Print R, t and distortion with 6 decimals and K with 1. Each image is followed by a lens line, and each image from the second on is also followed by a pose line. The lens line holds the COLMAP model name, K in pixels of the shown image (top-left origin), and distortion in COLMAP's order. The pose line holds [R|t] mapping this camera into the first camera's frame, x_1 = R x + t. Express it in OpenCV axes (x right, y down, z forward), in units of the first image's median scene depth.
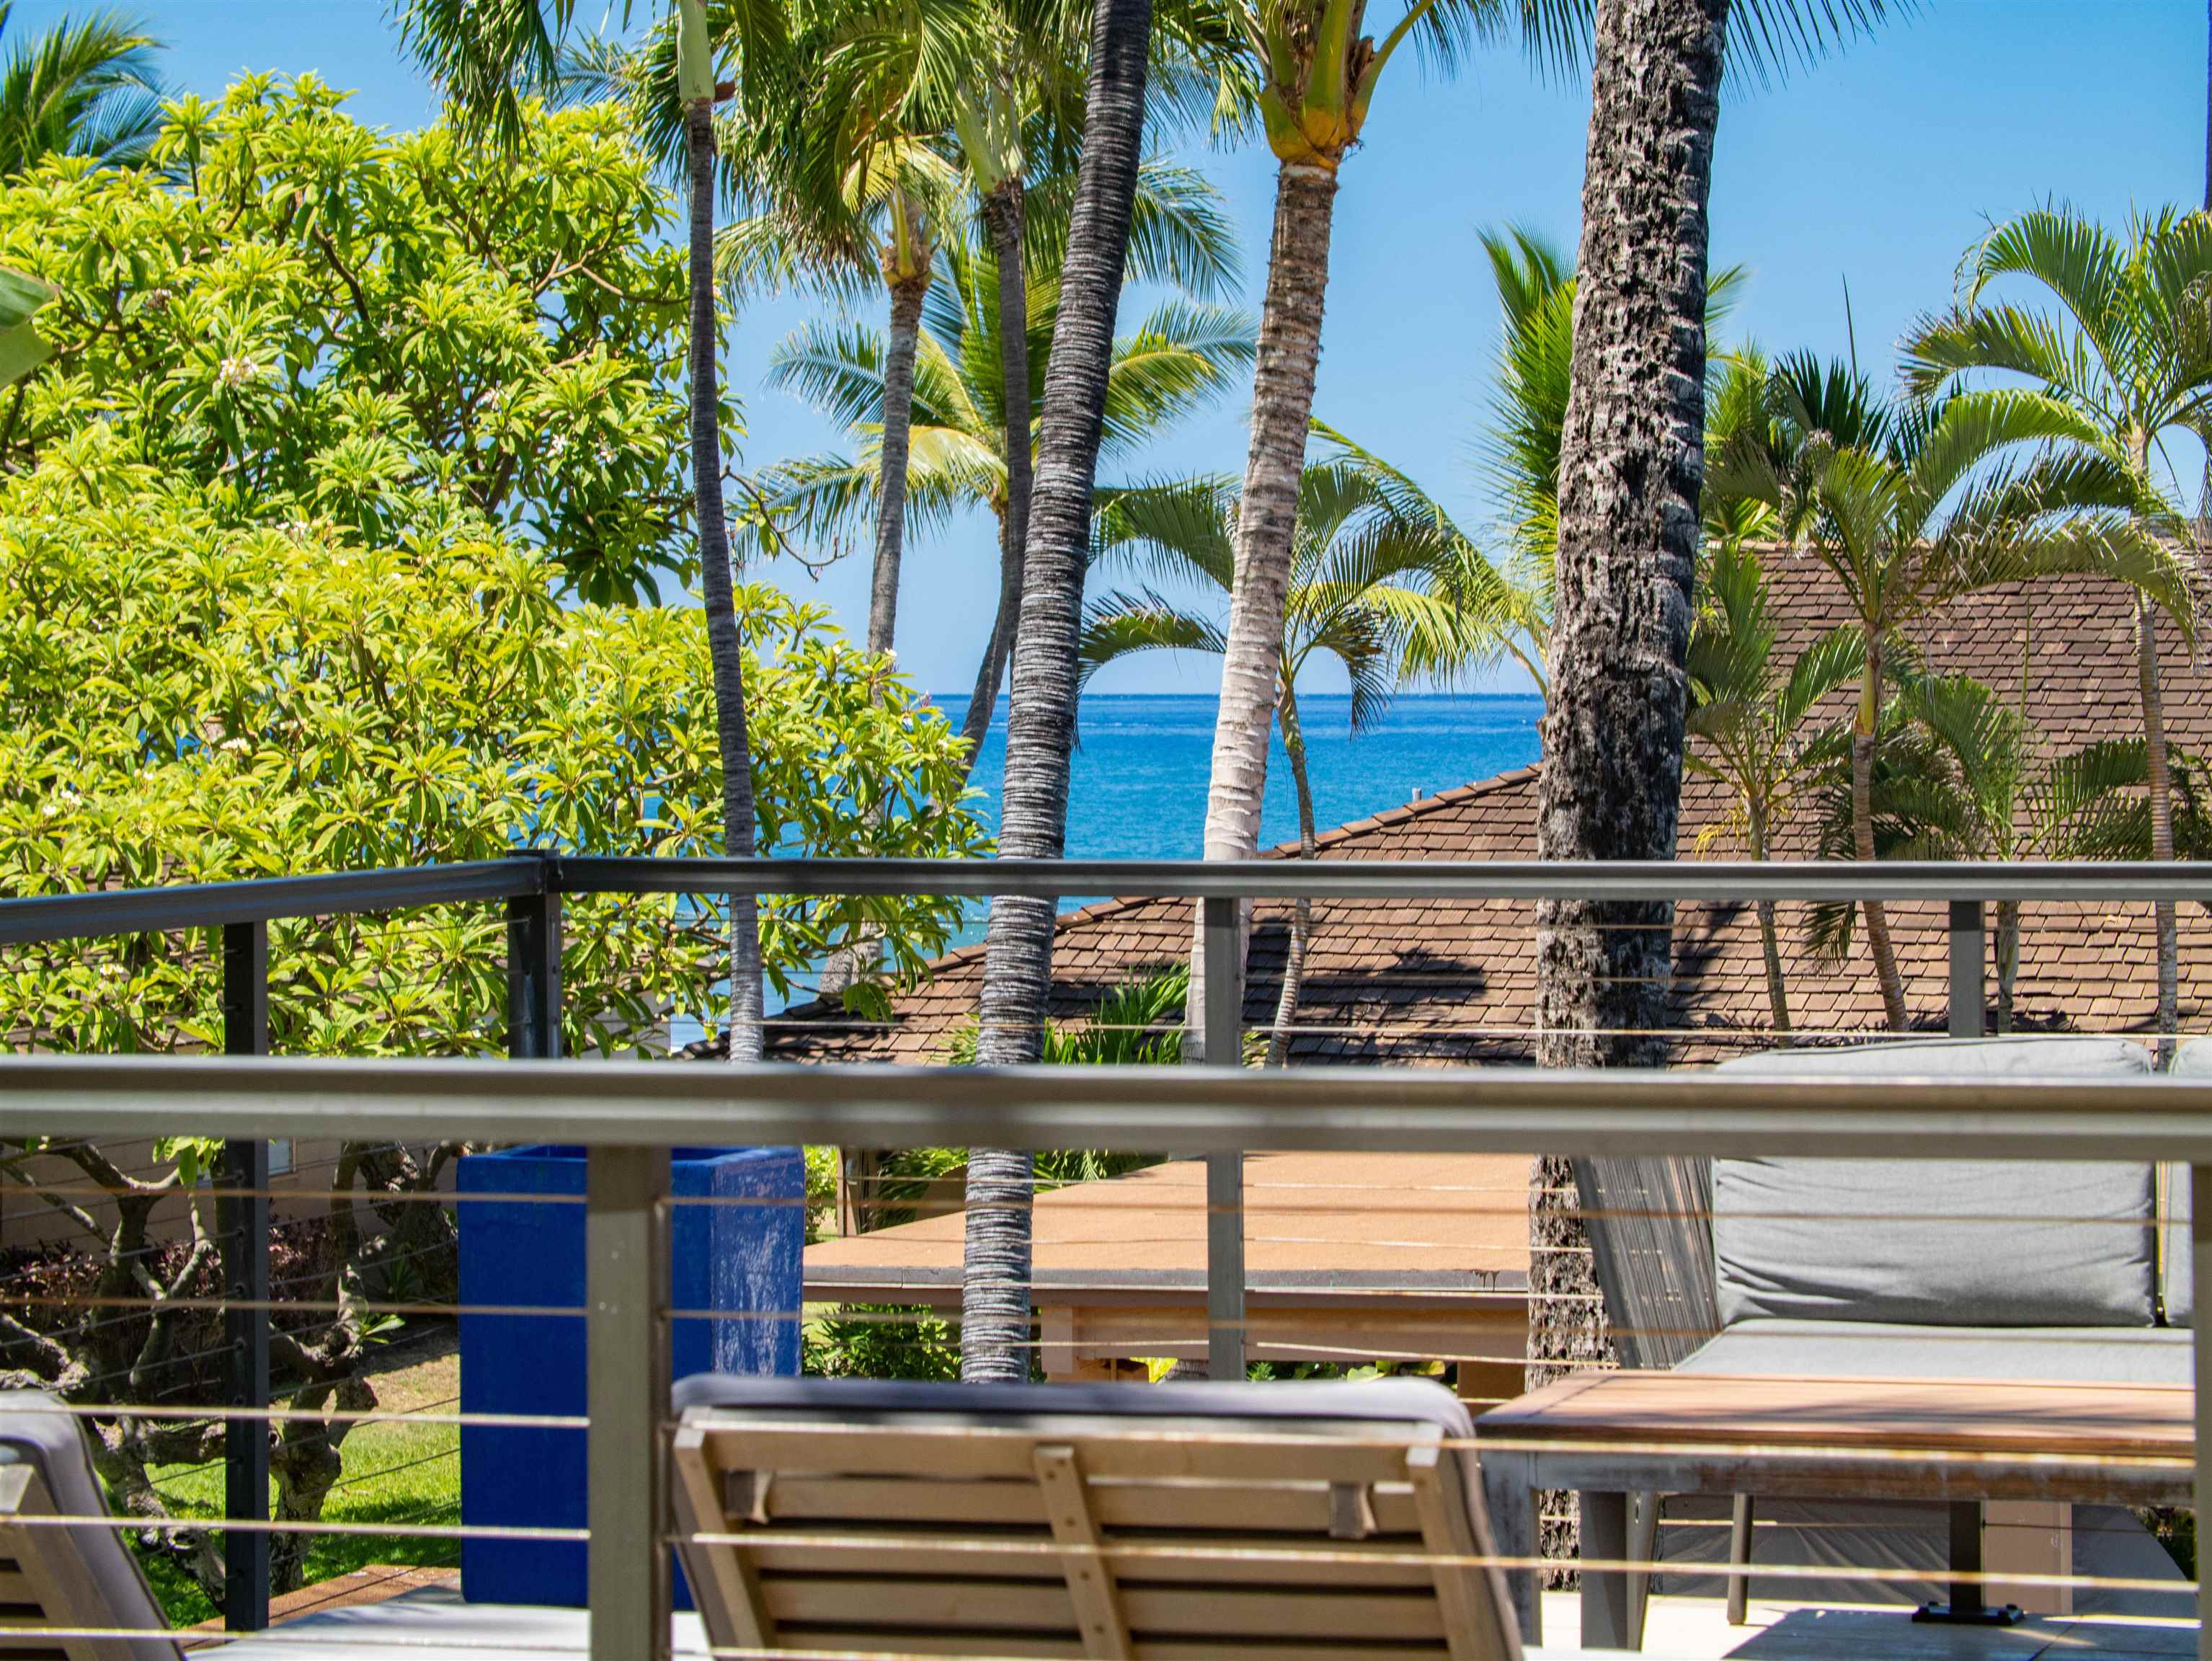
lens RADIAL K [[6848.8, 0, 1106.0], [0, 6848.8, 830.5], [0, 0, 1]] dist [-0.133935, 8.889755]
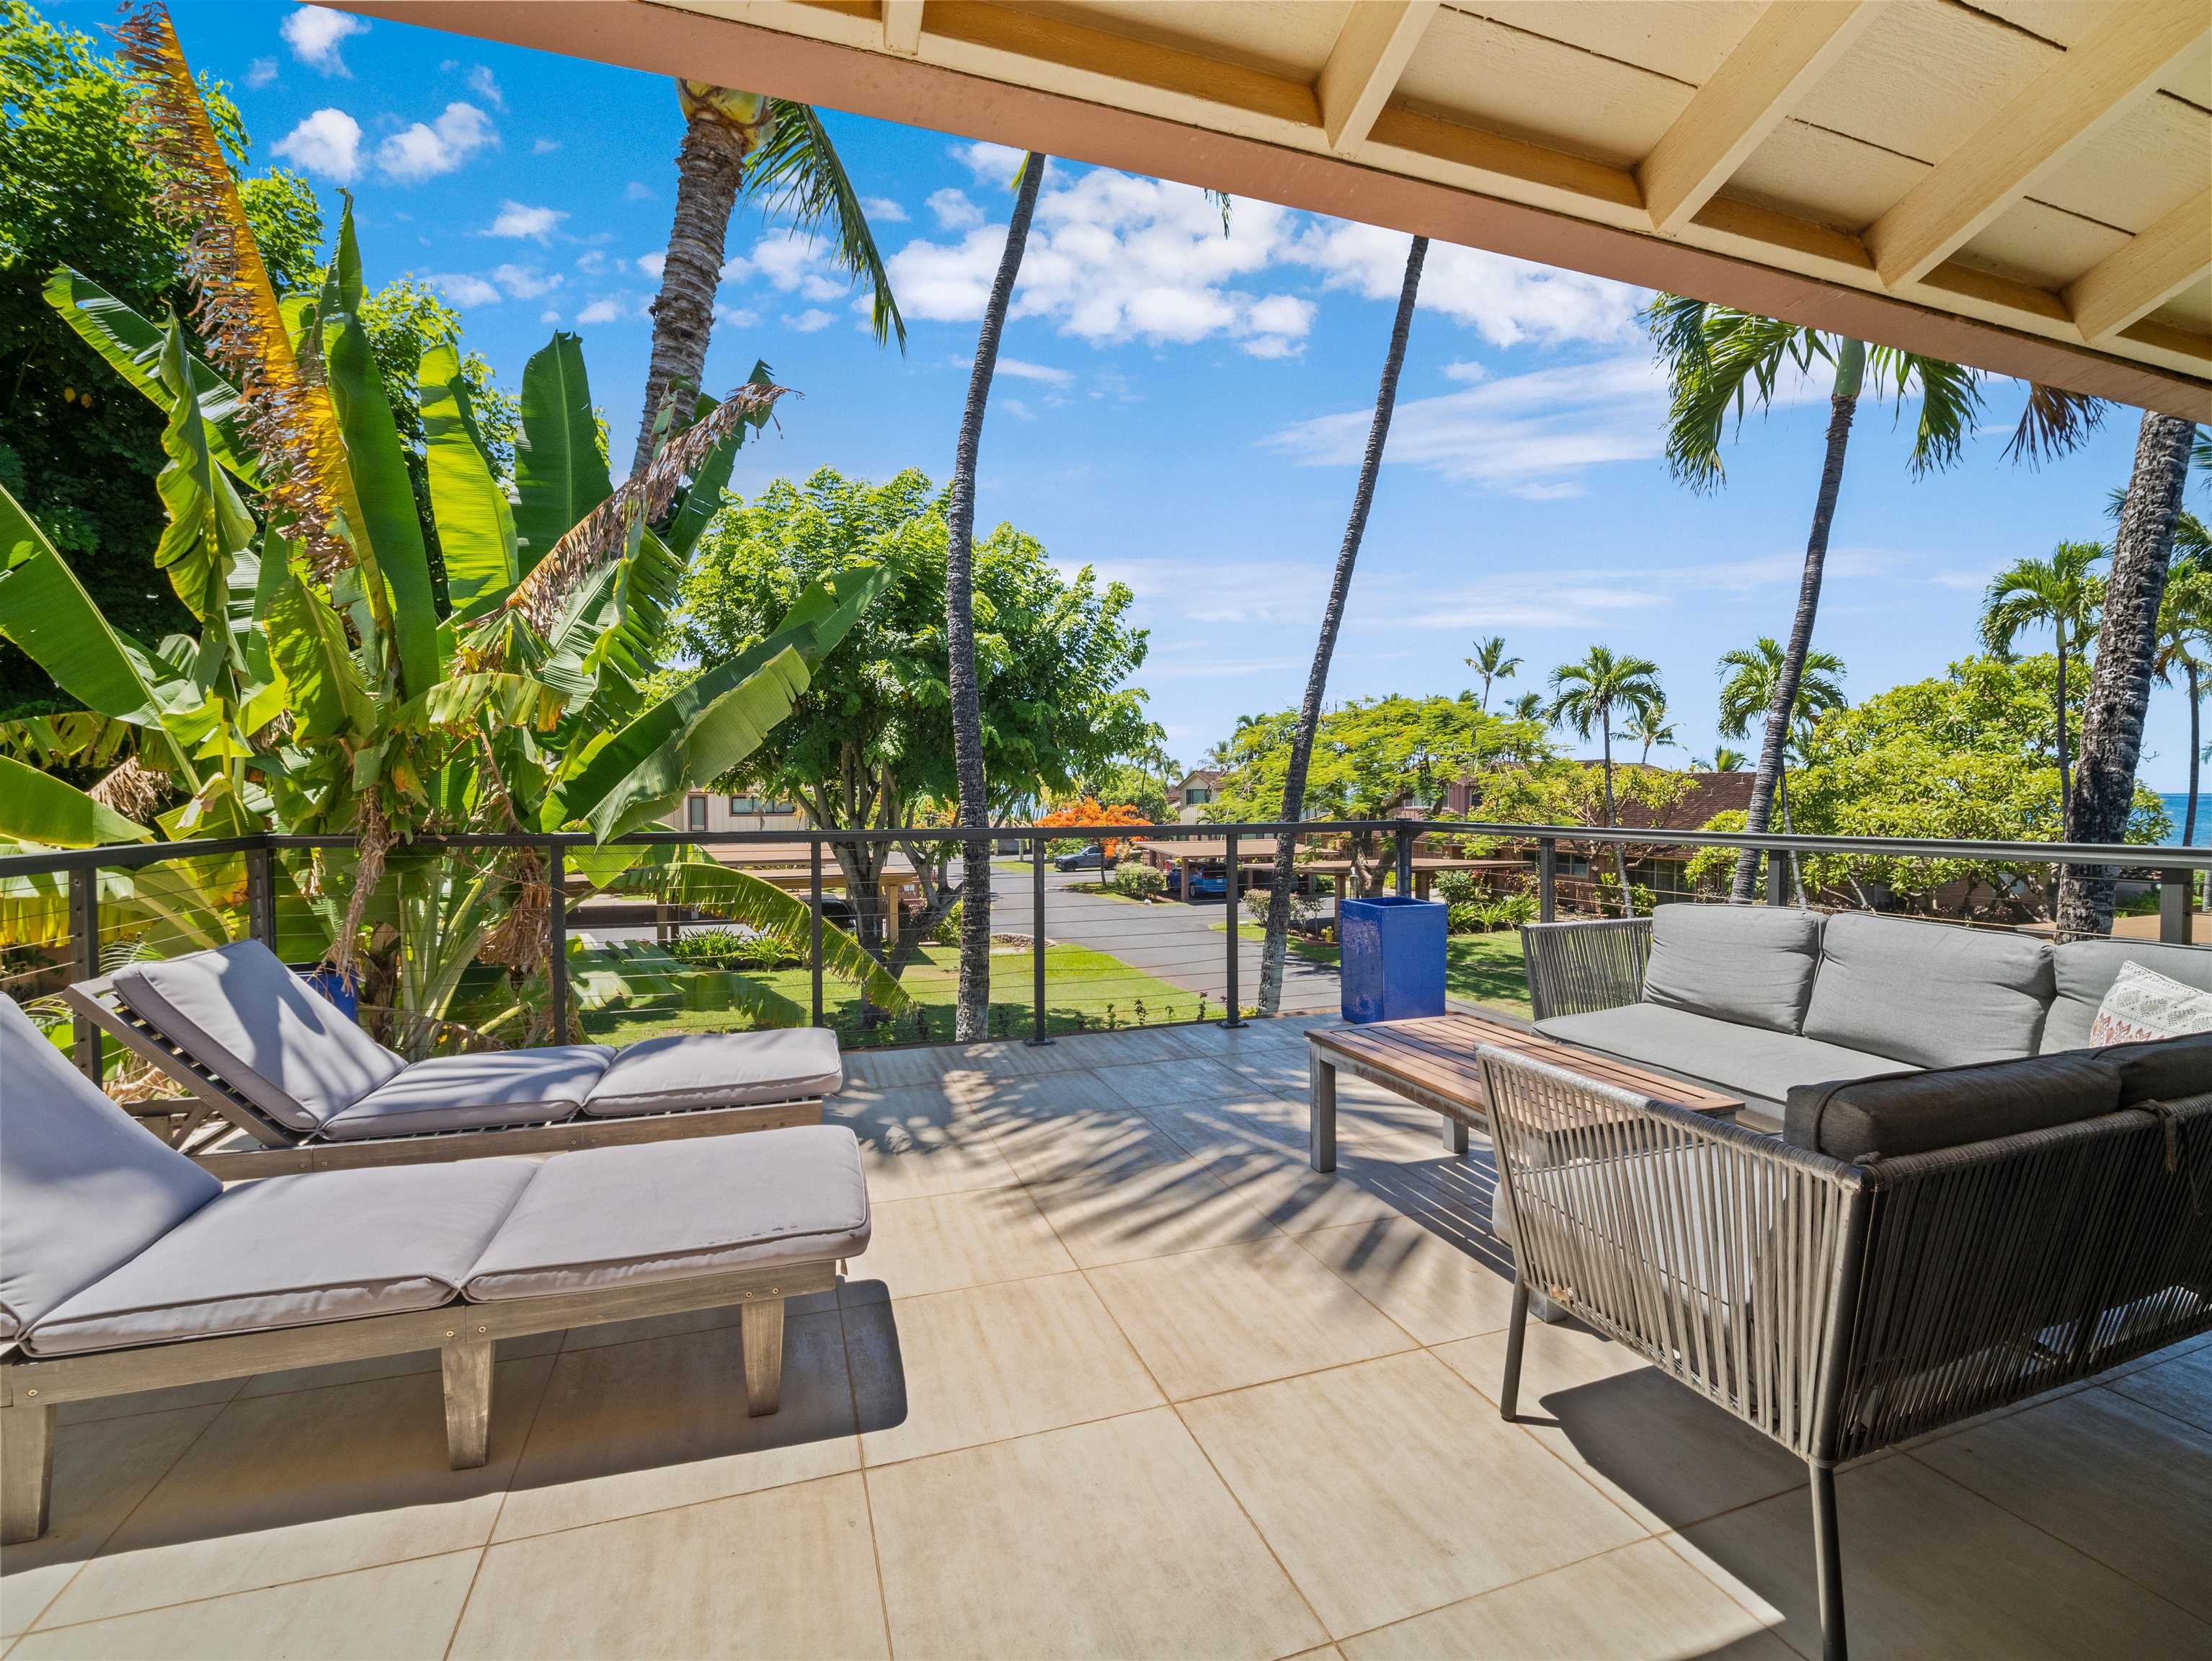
lens RADIAL K [[990.5, 0, 1106.0], [0, 990.5, 830.5], [0, 0, 1]] dist [-0.011053, -0.000925]
pose [[0.587538, 0.031230, -0.808594, 0.079243], [-0.016331, 0.999509, 0.026737, -0.000662], [0.809032, -0.002504, 0.587760, 0.169125]]
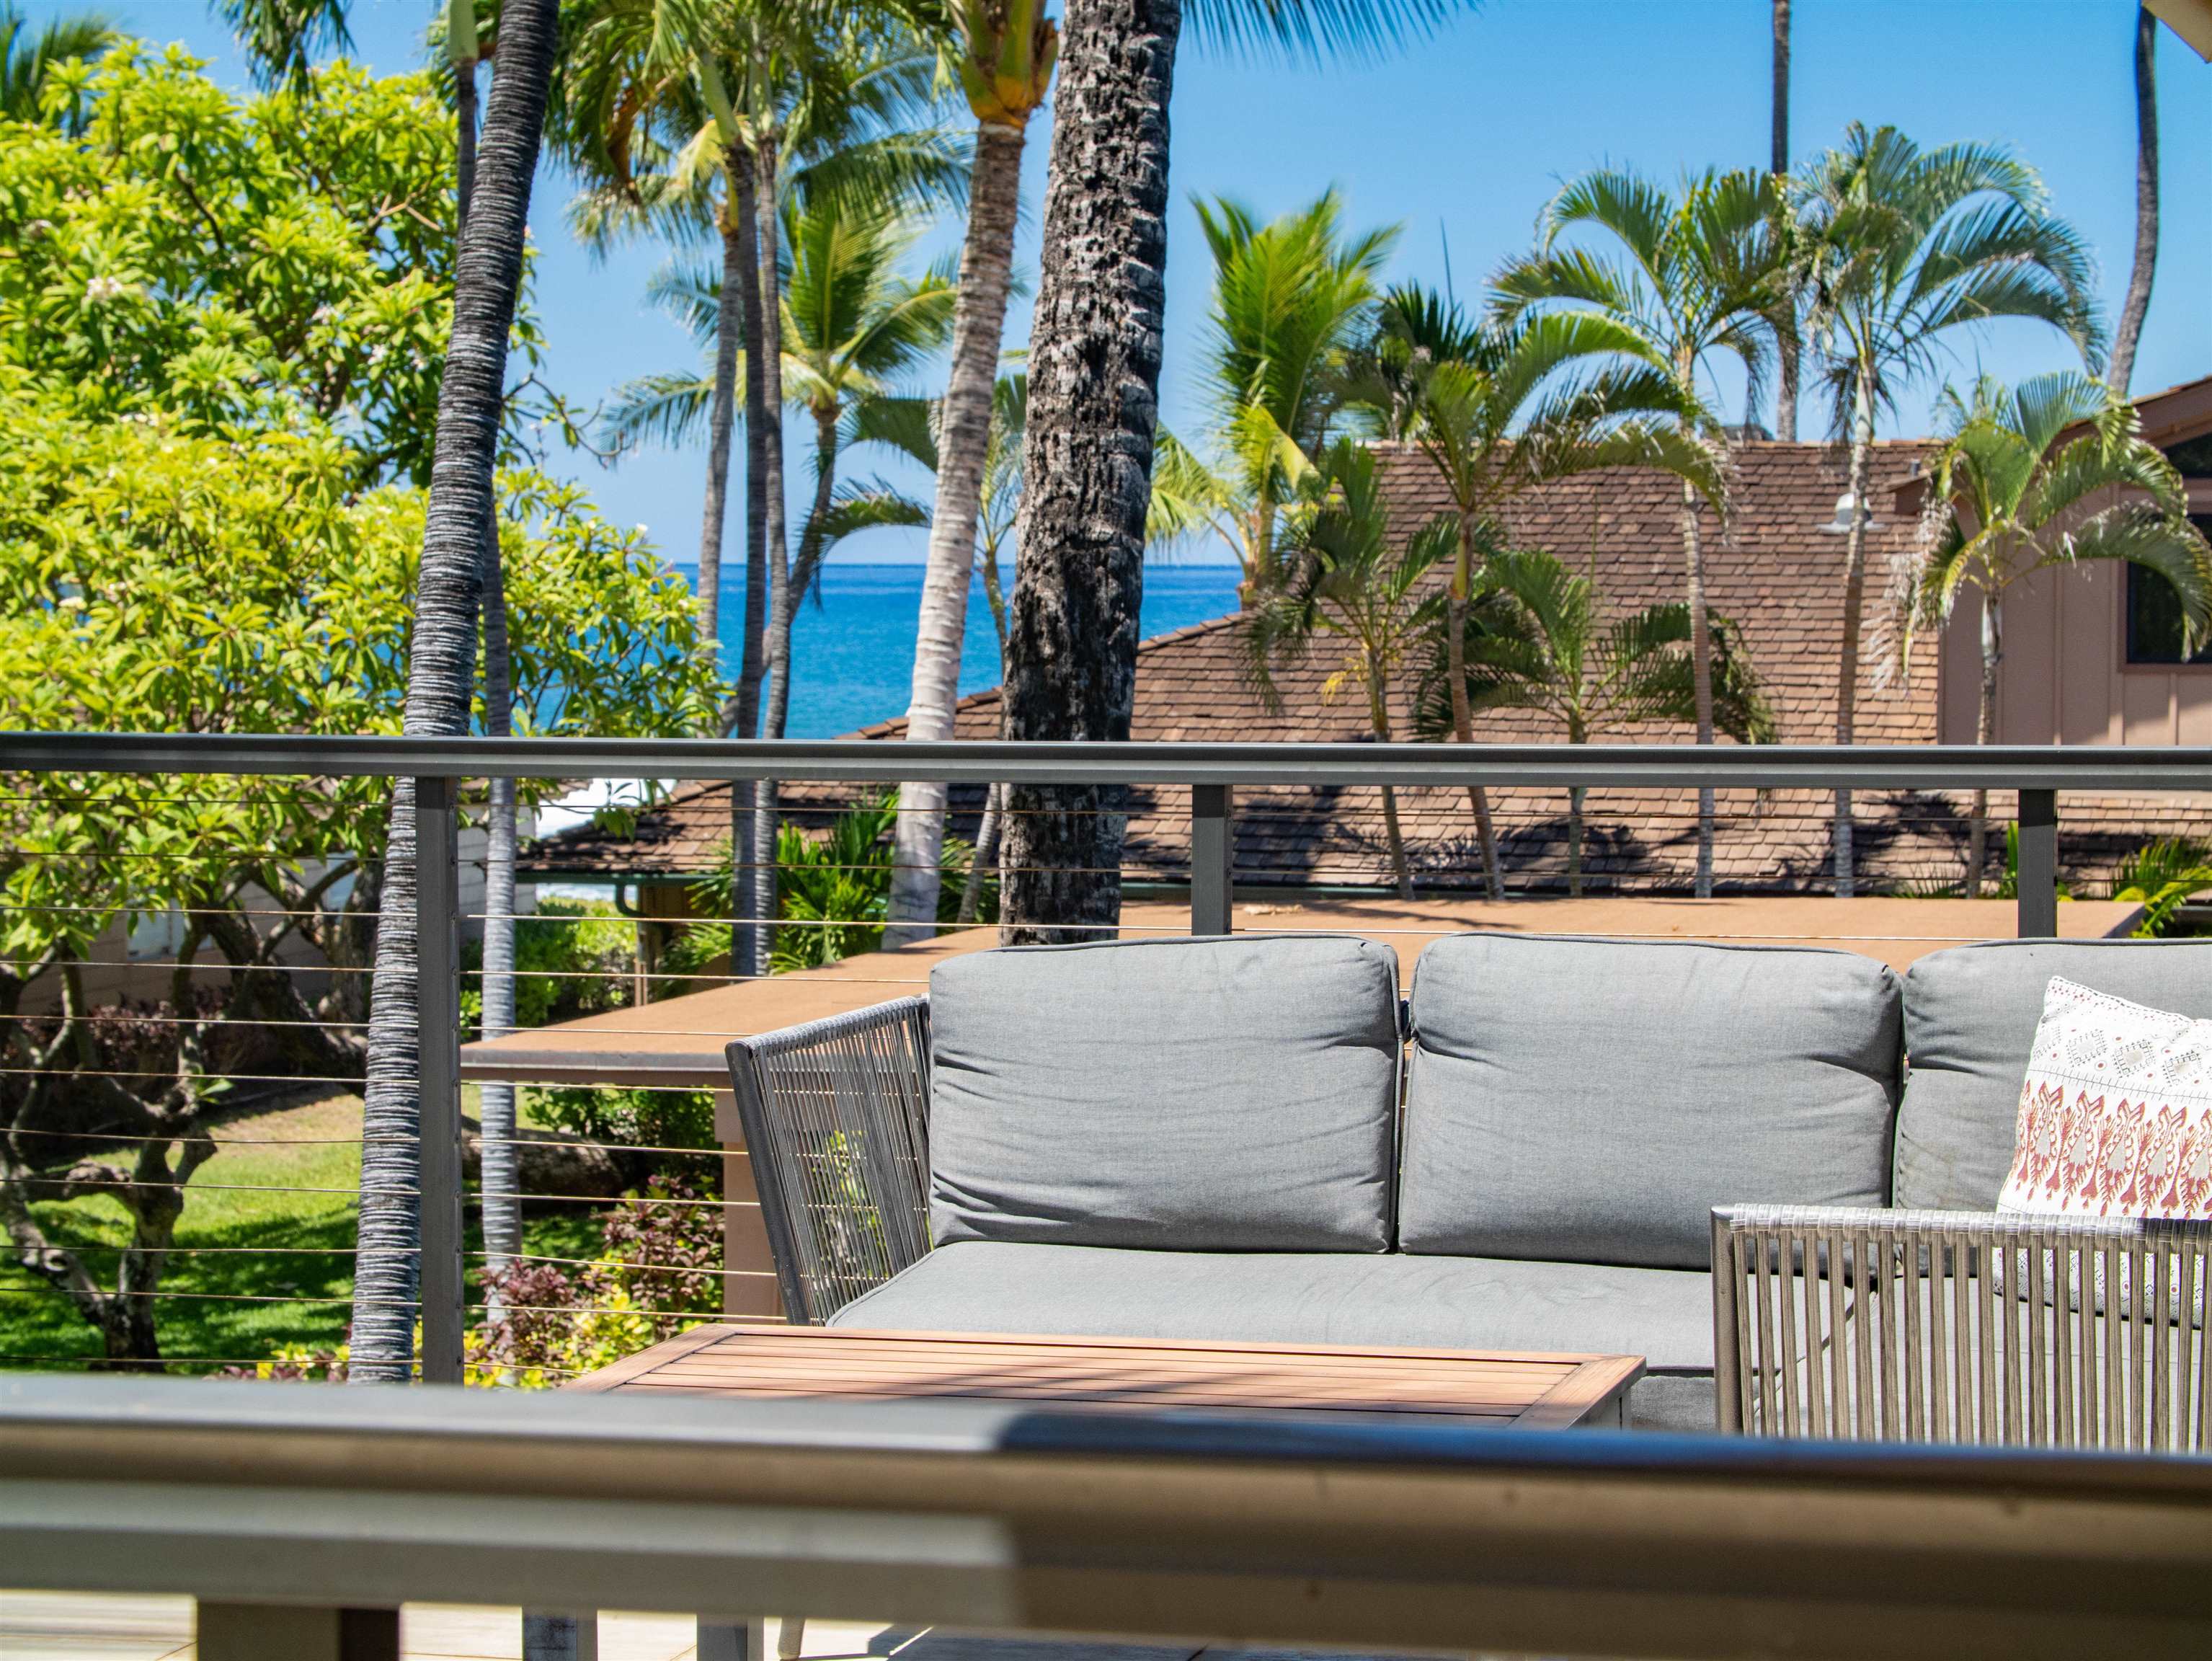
lens RADIAL K [[5230.4, 0, 1106.0], [0, 5230.4, 830.5], [0, 0, 1]] dist [-0.001821, 1.761476]
pose [[0.999643, 0.002202, 0.026628, 0.026090], [-0.003023, 0.999521, 0.030811, -0.001476], [-0.026547, -0.030881, 0.999170, 0.082553]]
